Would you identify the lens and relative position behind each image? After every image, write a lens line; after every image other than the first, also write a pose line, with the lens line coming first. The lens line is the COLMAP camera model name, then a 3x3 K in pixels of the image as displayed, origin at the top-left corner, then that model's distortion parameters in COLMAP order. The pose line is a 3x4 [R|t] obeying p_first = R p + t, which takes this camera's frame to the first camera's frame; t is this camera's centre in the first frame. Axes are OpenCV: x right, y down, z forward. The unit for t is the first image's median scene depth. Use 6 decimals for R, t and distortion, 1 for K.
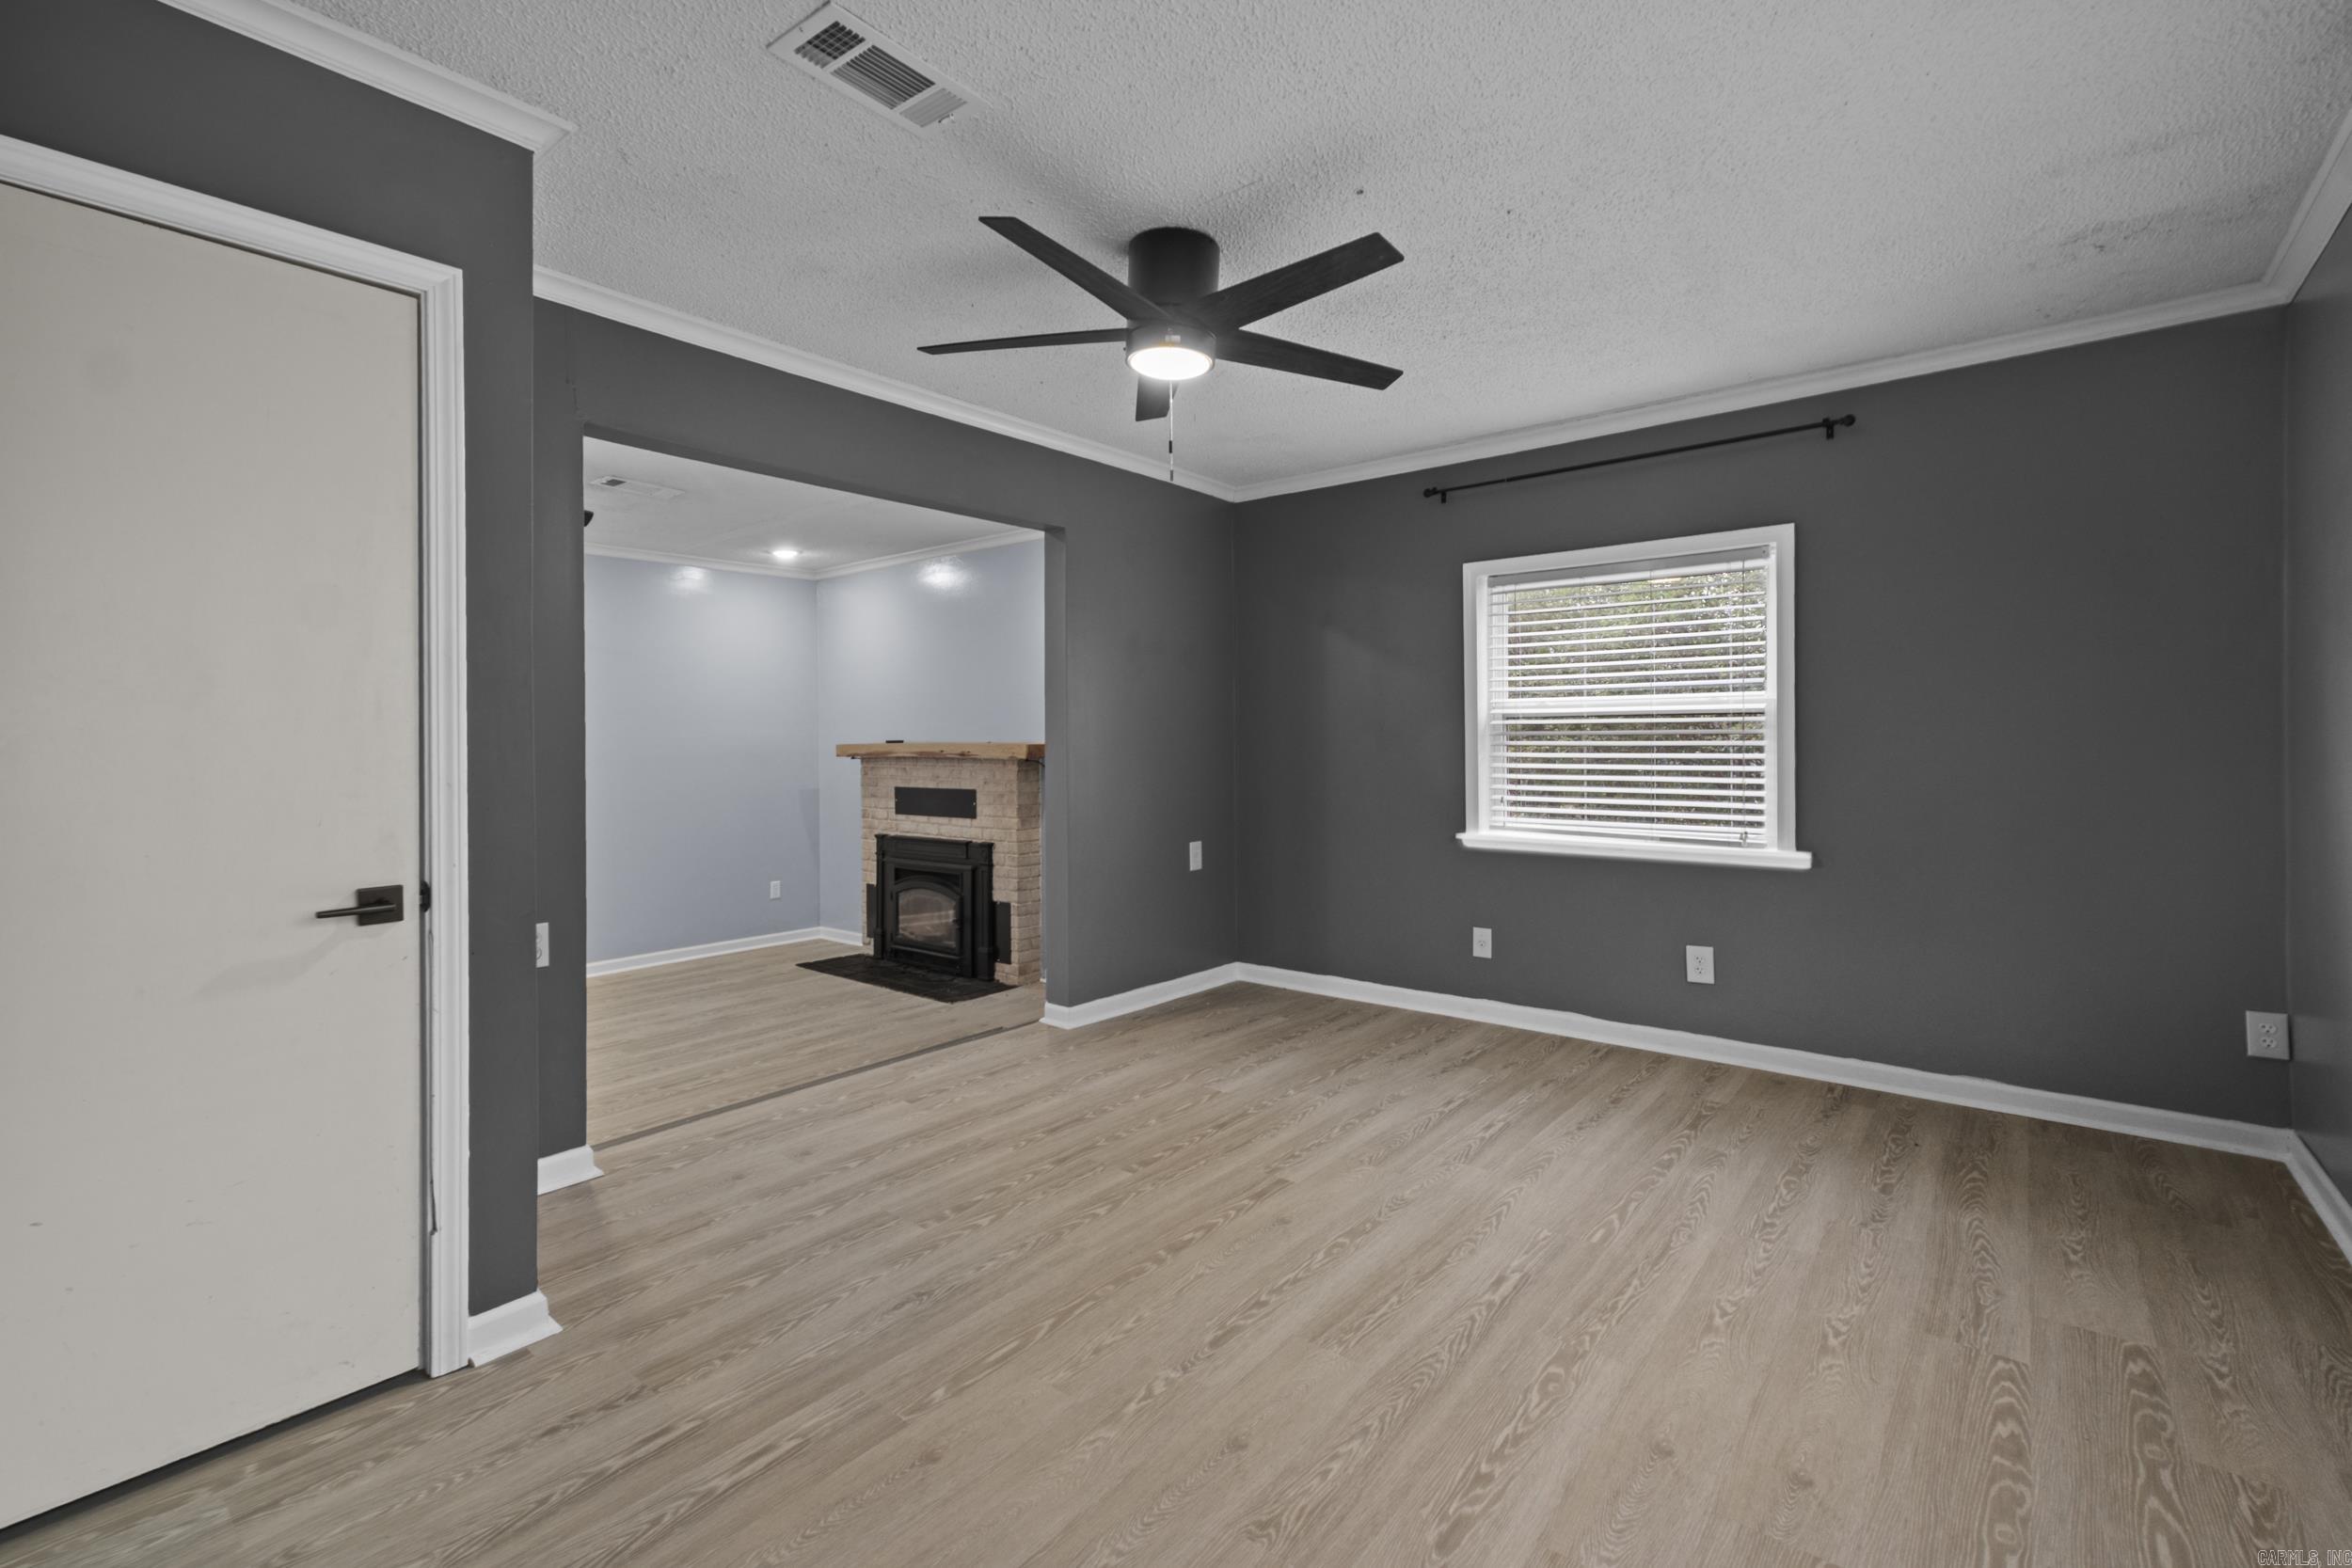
lens RADIAL K [[1026.6, 0, 1176.1], [0, 1026.6, 728.9], [0, 0, 1]] dist [0.030367, 0.000121]
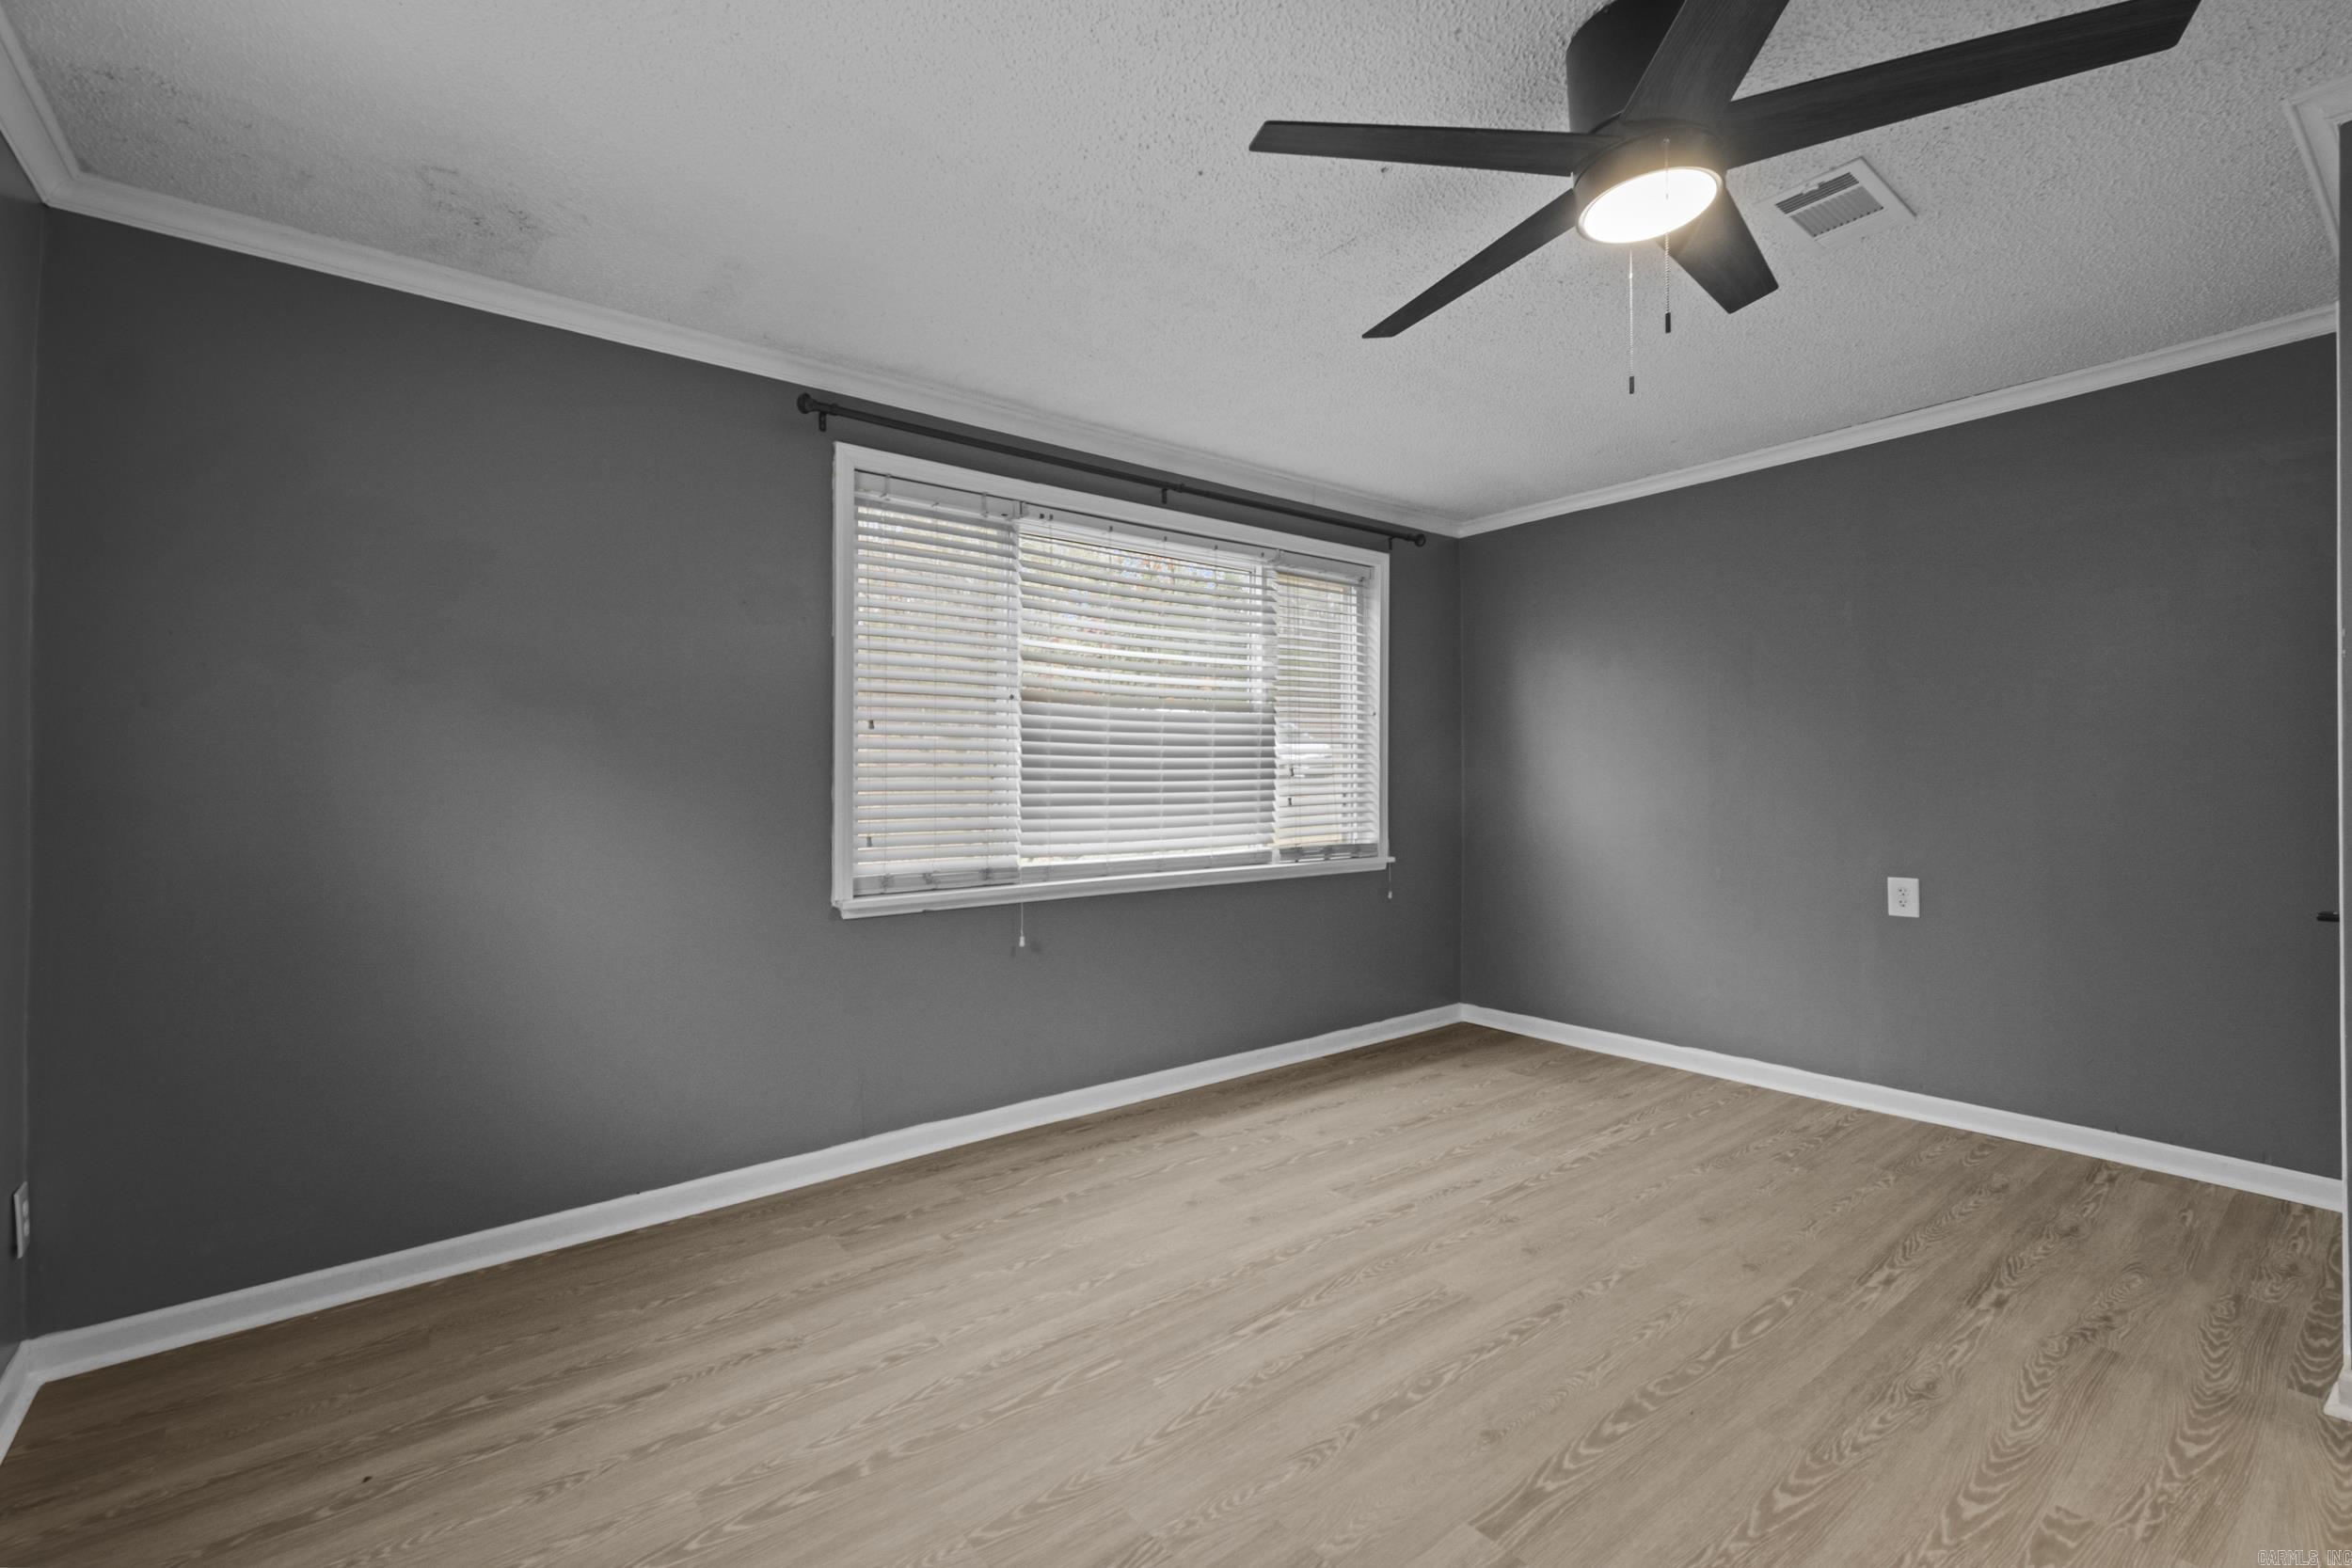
lens RADIAL K [[1044.3, 0, 1176.0], [0, 1044.3, 784.0], [0, 0, 1]] dist [-0.001309, 0.000126]
pose [[-0.978684, 0.015380, 0.204795, 0.182090], [0.012536, 0.999806, -0.015176, 0.029521], [-0.204989, -0.012285, -0.978687, 1.975096]]
